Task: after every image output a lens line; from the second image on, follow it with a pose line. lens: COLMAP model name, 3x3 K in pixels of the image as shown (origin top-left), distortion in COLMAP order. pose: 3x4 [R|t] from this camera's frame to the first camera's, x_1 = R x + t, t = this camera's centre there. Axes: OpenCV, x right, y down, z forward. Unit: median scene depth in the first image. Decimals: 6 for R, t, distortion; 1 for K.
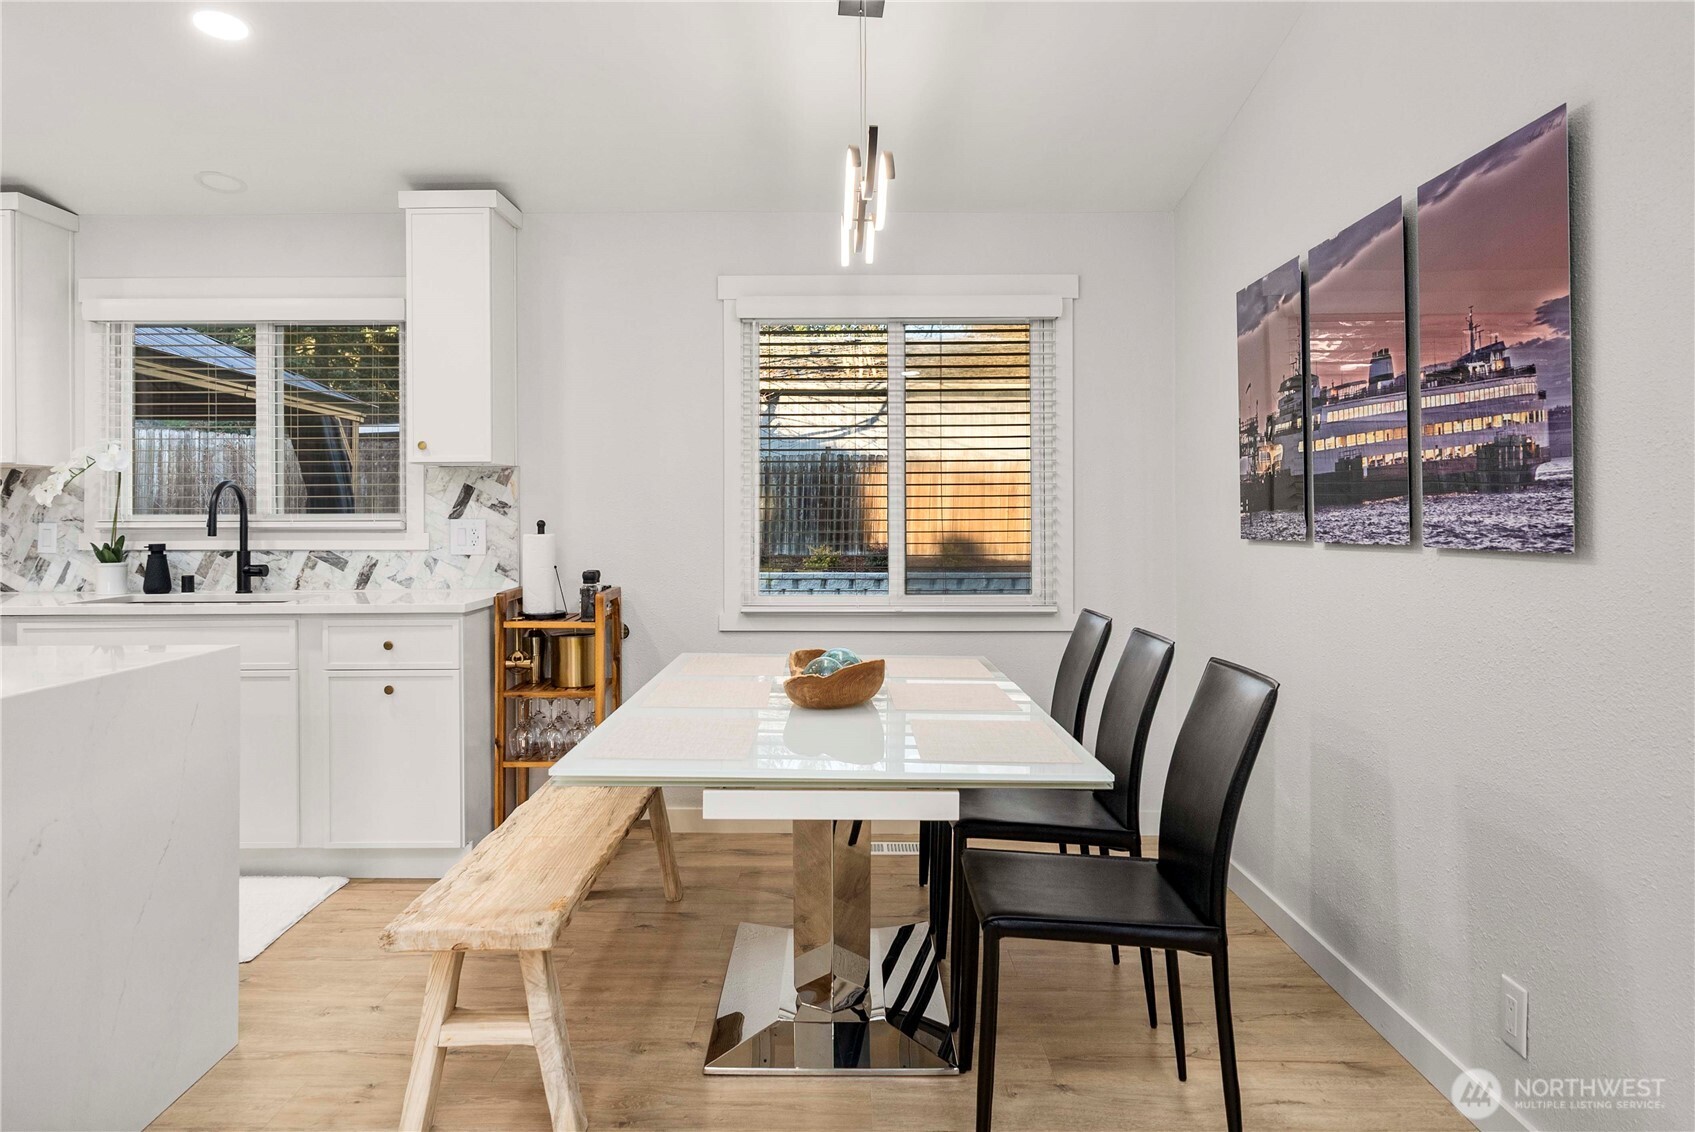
lens RADIAL K [[1158.9, 0, 826.2], [0, 1158.9, 502.2], [0, 0, 1]] dist [0.000480, 0.000046]
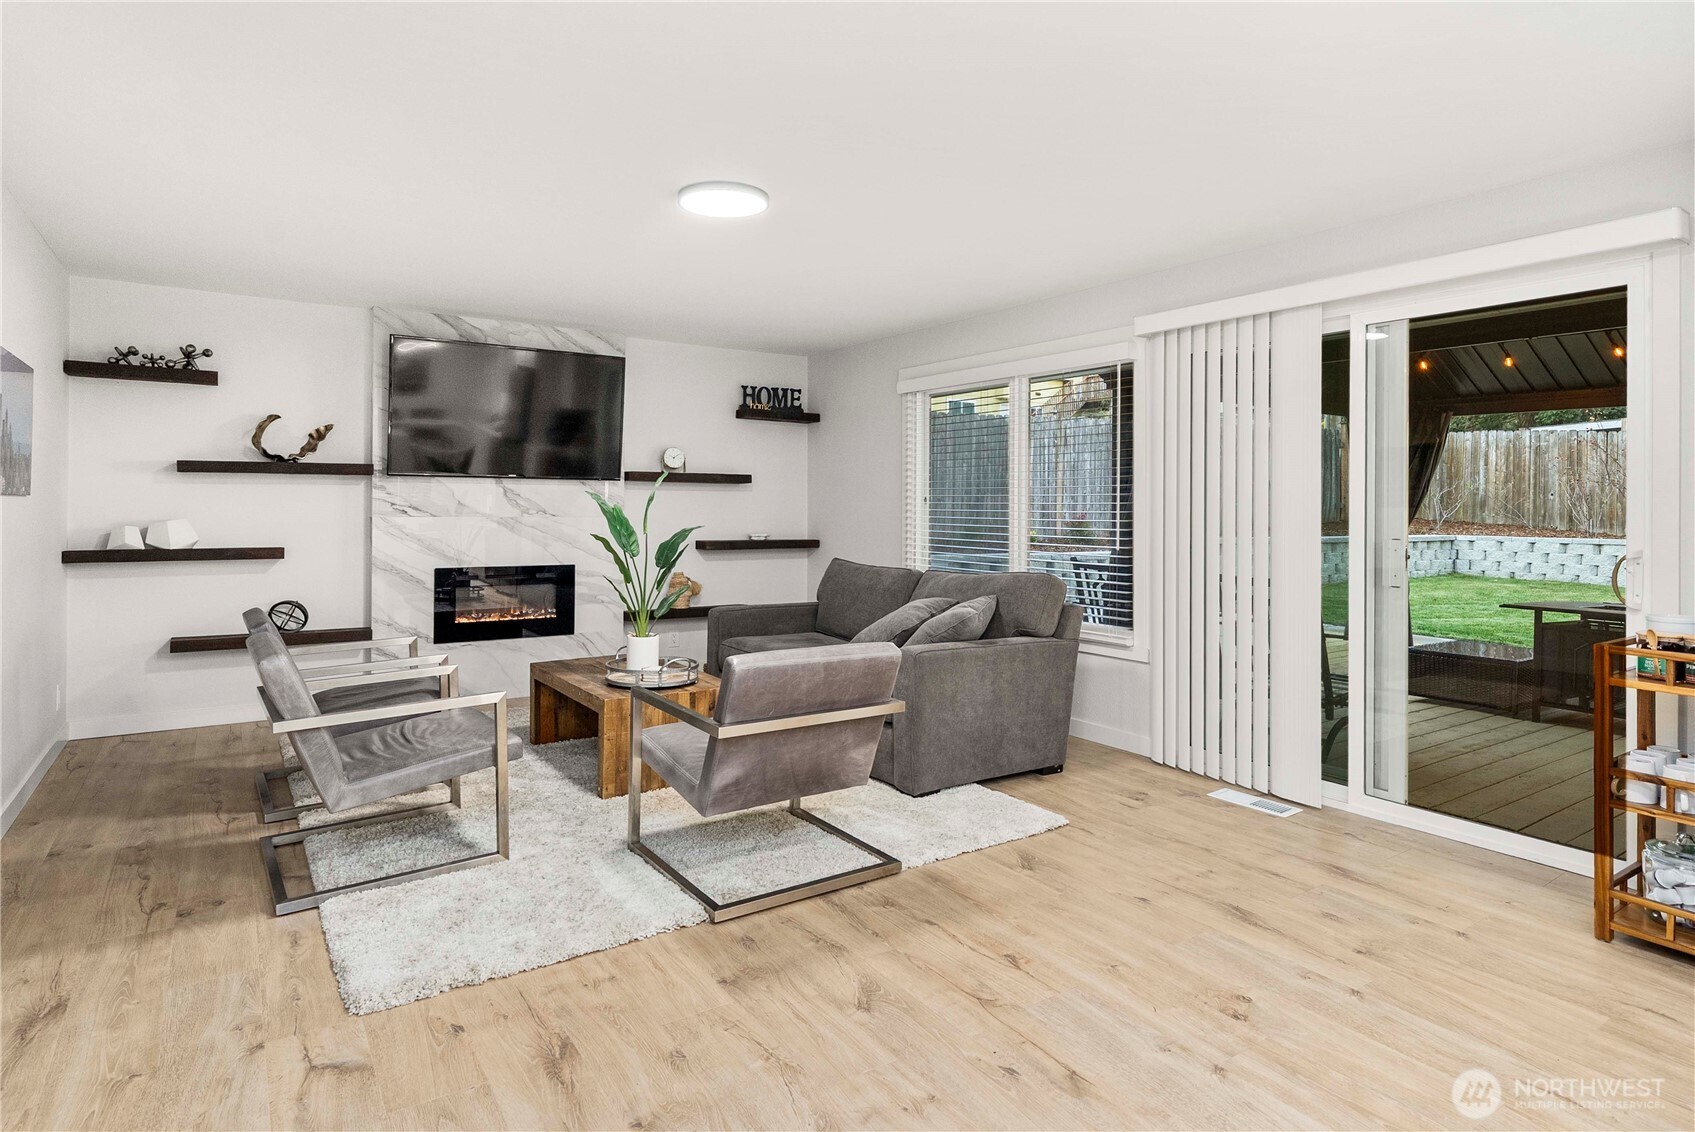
lens RADIAL K [[907.6, 0, 845.9], [0, 907.6, 504.7], [0, 0, 1]] dist [-0.001146, -0.000068]
pose [[0.566828, 0.000839, -0.823836, -1.064989], [0.003889, 0.999986, 0.003694, 0.000583], [0.823827, -0.005298, 0.566817, 0.177254]]
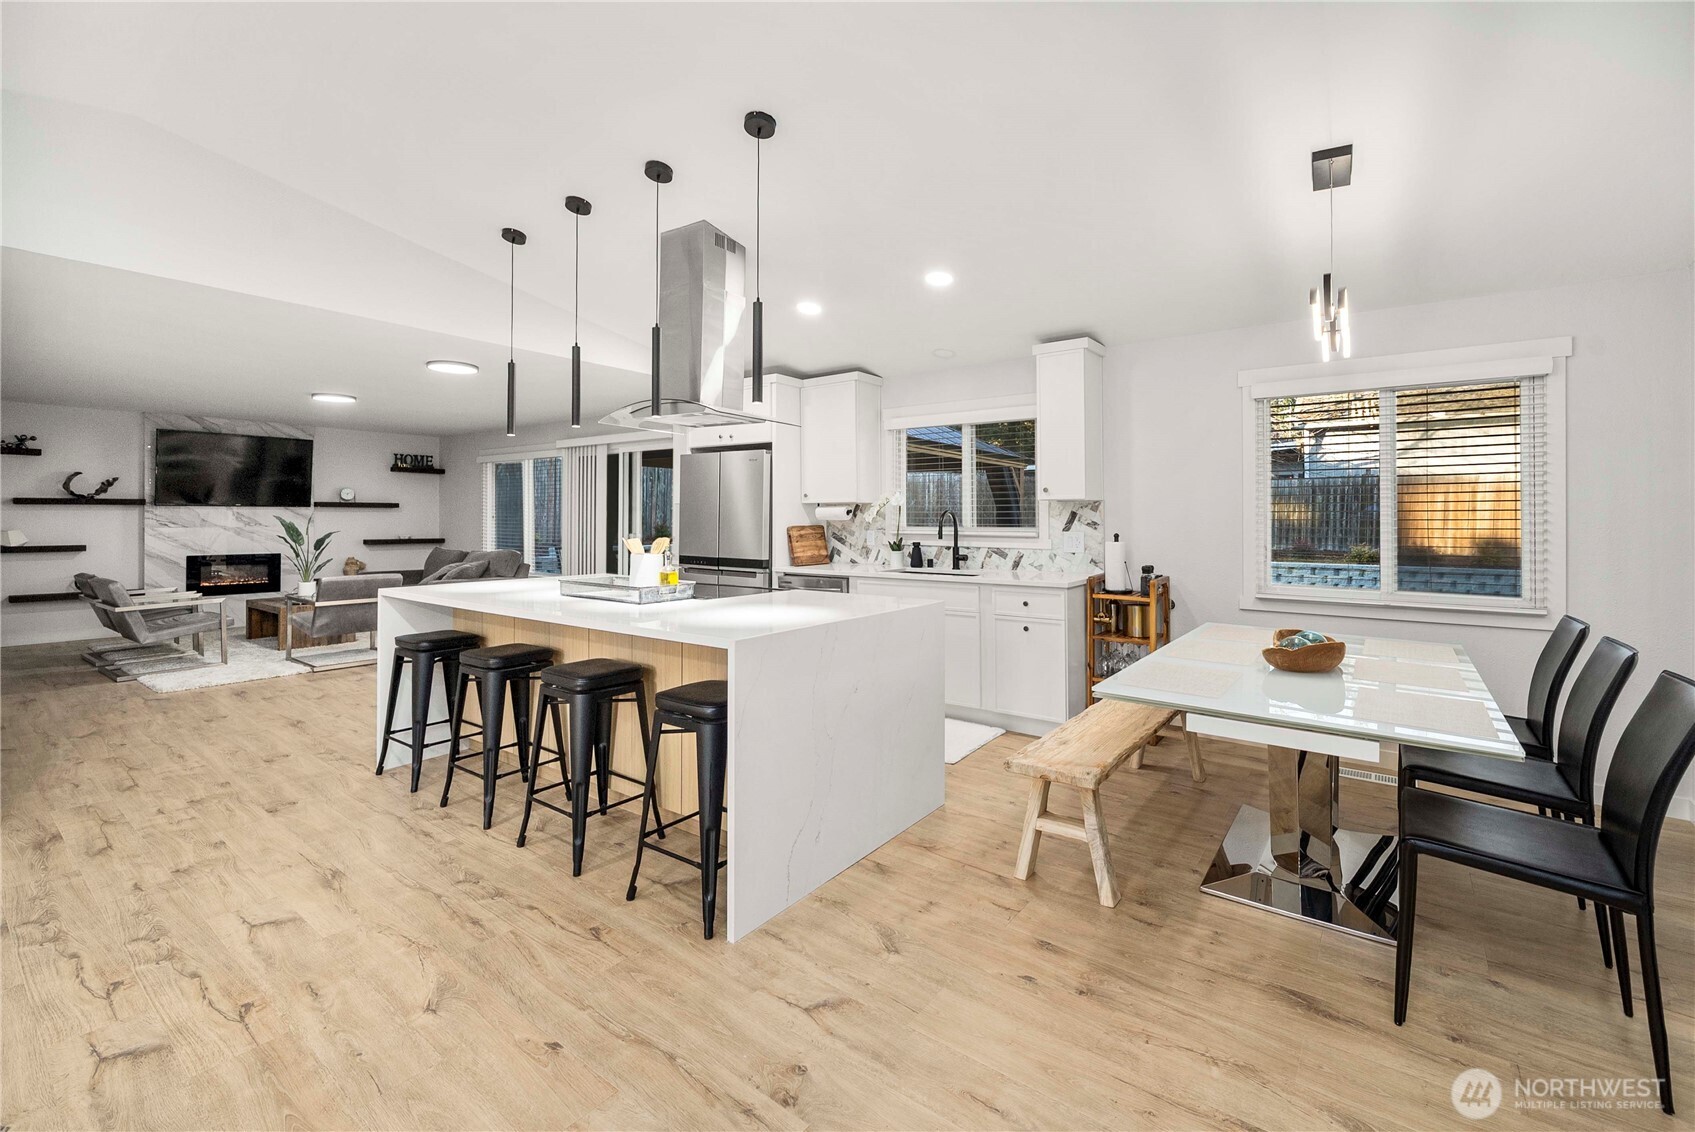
lens RADIAL K [[722.2, 0, 846.6], [0, 722.2, 511.2], [0, 0, 1]] dist [-0.009724, 0.000498]
pose [[0.801965, -0.002376, -0.597366, 0.056689], [0.004789, 0.999986, 0.002452, -0.019897], [0.597352, -0.004827, 0.801965, -0.047784]]
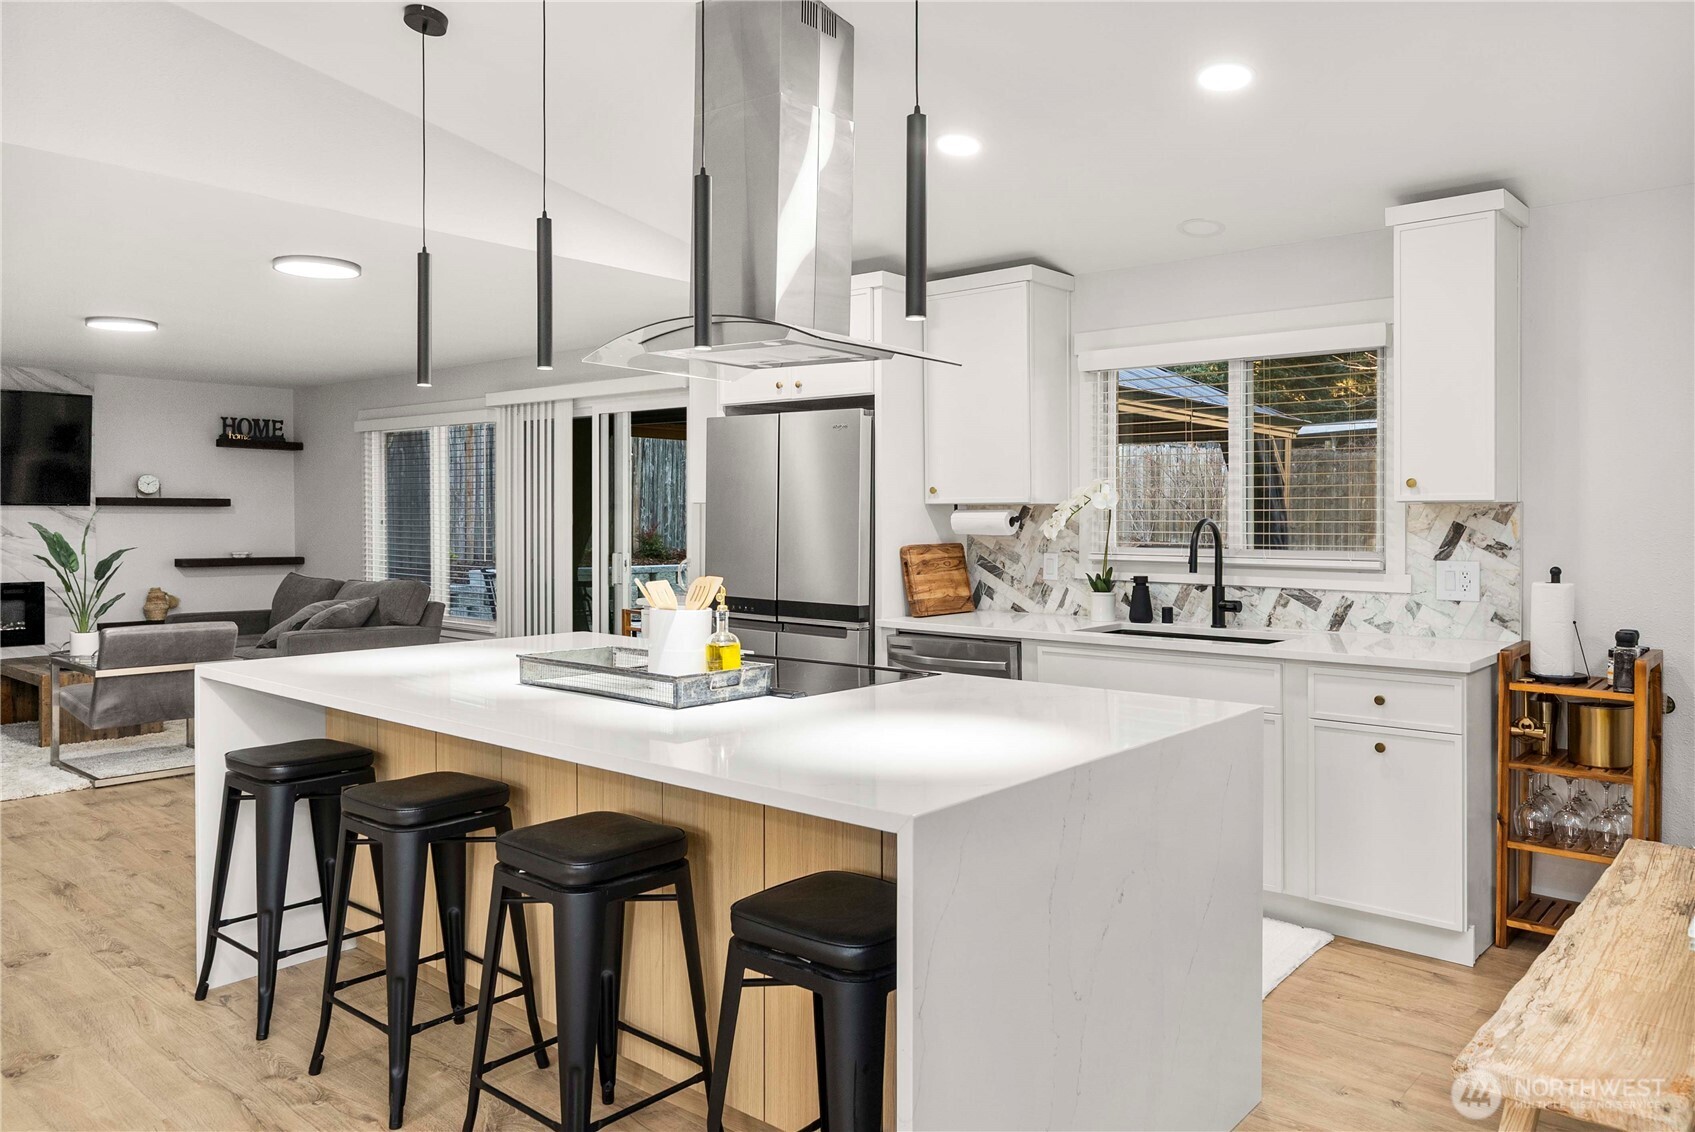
lens RADIAL K [[1171.8, 0, 850.8], [0, 1171.8, 533.7], [0, 0, 1]] dist [-0.006064, -0.000444]
pose [[0.758540, 0.013570, -0.651485, -0.076458], [0.004852, 0.999638, 0.026472, -0.033397], [0.651608, -0.023241, 0.758200, 0.005859]]
